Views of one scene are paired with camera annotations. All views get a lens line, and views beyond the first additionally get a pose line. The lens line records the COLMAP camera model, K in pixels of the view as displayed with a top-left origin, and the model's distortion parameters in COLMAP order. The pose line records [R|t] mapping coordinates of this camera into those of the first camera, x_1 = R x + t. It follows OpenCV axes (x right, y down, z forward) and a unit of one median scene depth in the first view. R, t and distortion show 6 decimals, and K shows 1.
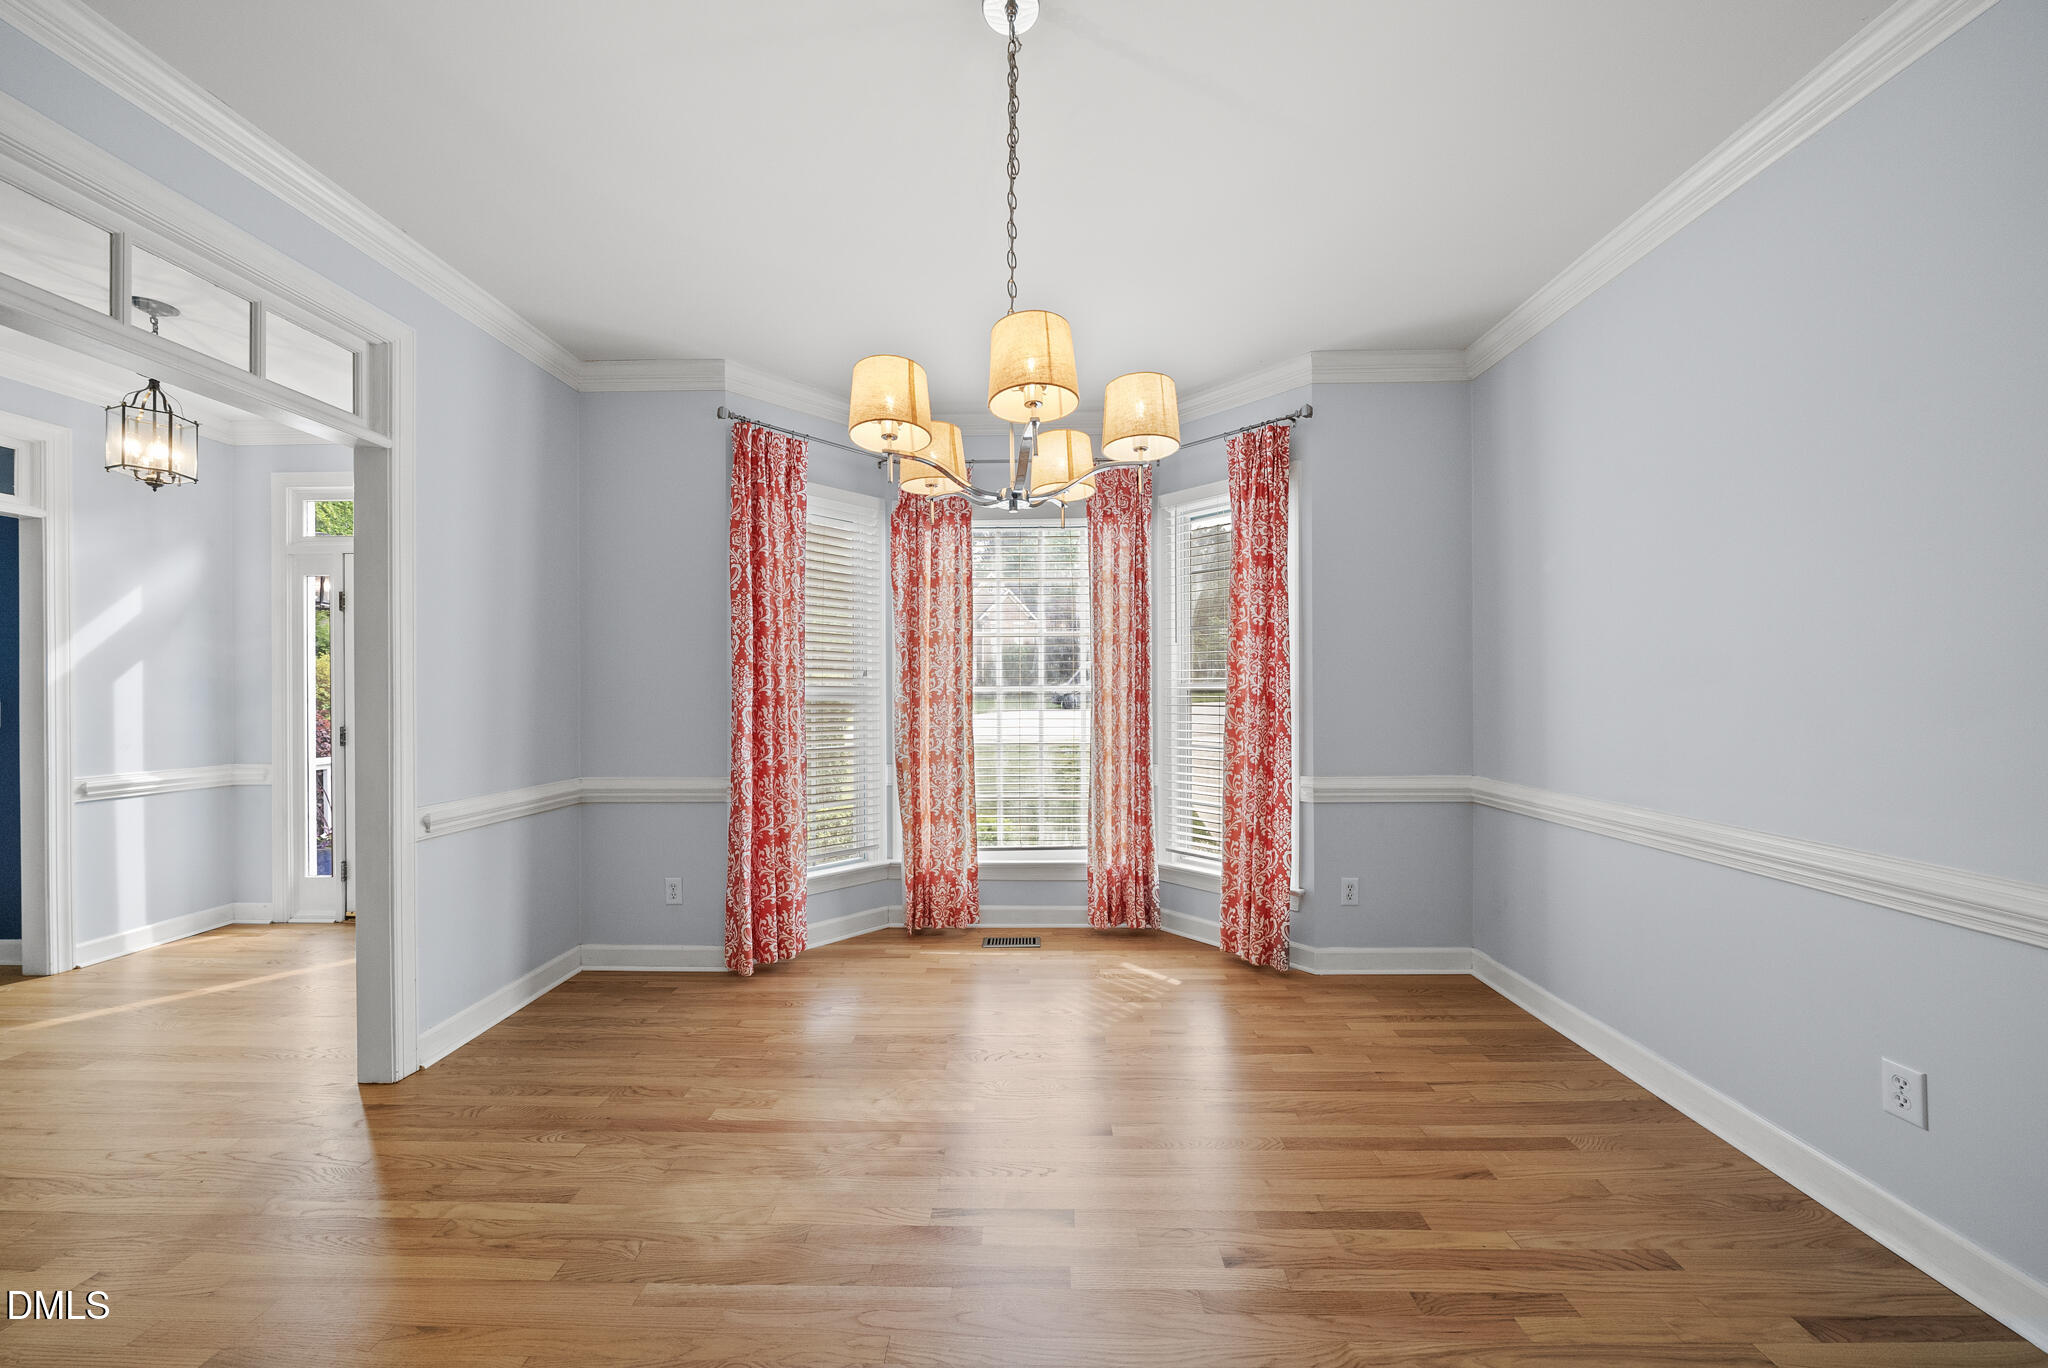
lens RADIAL K [[700.6, 0, 1027.9], [0, 700.6, 688.4], [0, 0, 1]] dist [-0.005534, -0.000047]
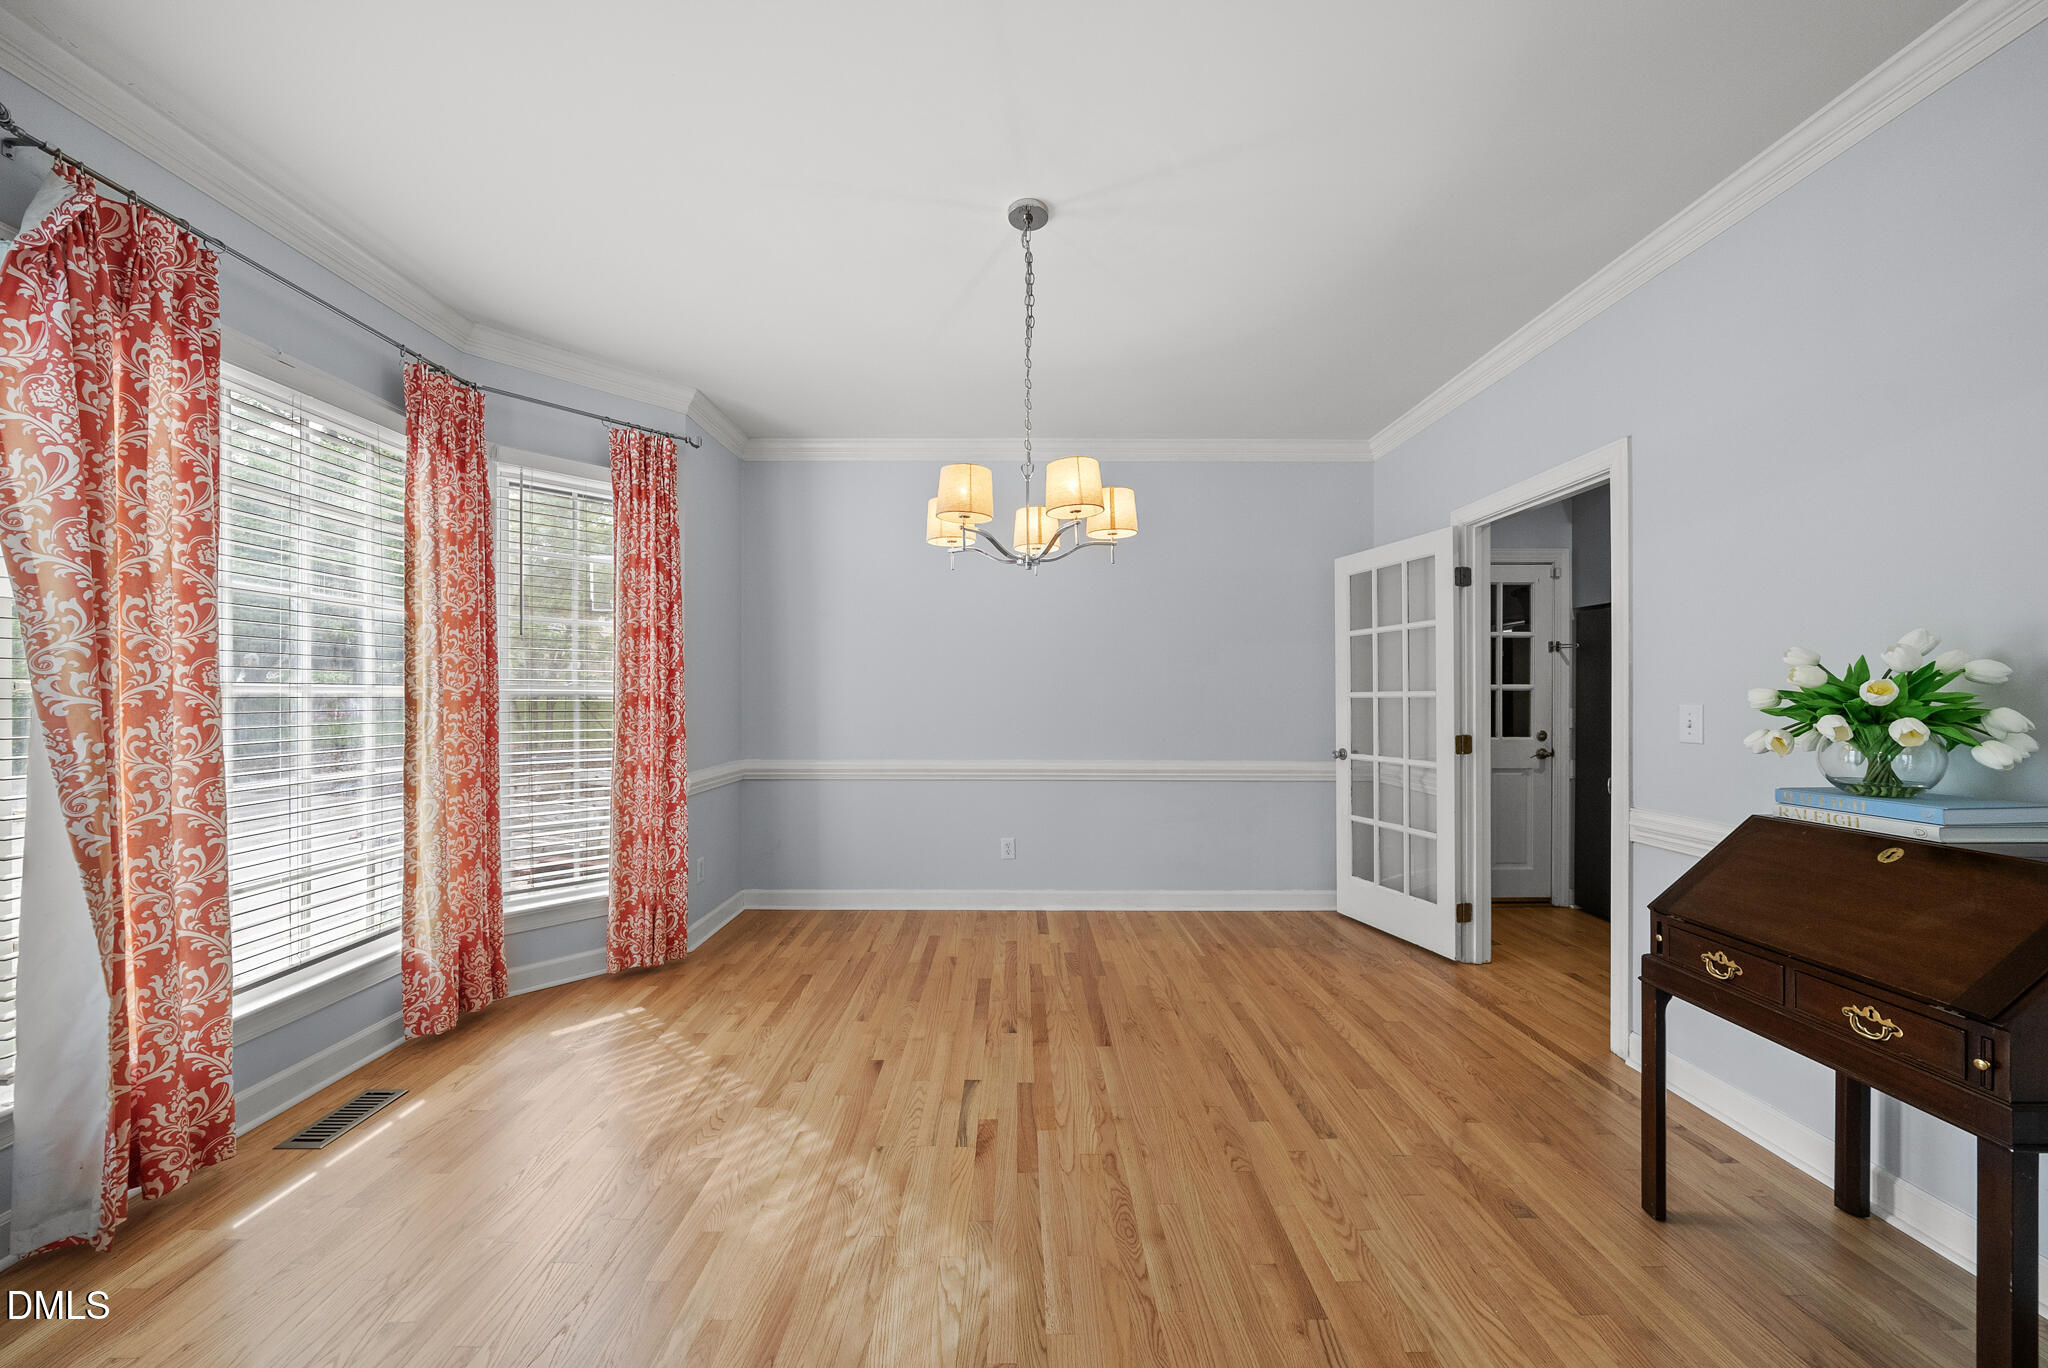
lens RADIAL K [[719.3, 0, 1001.8], [0, 719.3, 693.6], [0, 0, 1]] dist [-0.007305, -0.000244]
pose [[-0.009829, 0.007180, 0.999926, -0.735051], [-0.007503, 0.999946, -0.007254, 0.005768], [-0.999924, -0.007573, -0.009775, 0.527053]]
